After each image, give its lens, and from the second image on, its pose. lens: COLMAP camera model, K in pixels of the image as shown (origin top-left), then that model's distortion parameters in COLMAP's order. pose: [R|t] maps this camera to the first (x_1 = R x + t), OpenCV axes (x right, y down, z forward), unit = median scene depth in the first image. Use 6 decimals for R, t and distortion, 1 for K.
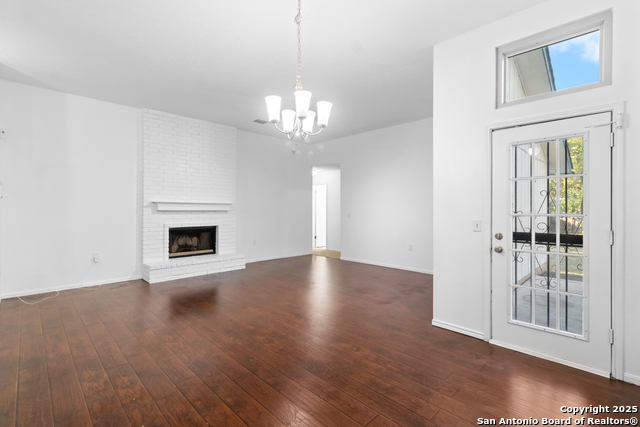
lens RADIAL K [[295.2, 0, 317.4], [0, 295.2, 209.5], [0, 0, 1]] dist [-0.002022, -0.000404]
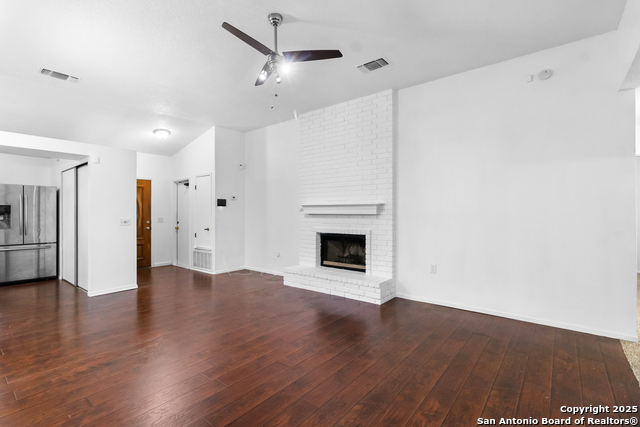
lens RADIAL K [[303.7, 0, 333.4], [0, 303.7, 214.1], [0, 0, 1]] dist [-0.000388, -0.000167]
pose [[0.101305, -0.005366, -0.994841, 0.428199], [0.000133, 0.999986, -0.005380, 0.008320], [0.994855, 0.000413, 0.101304, 0.900997]]
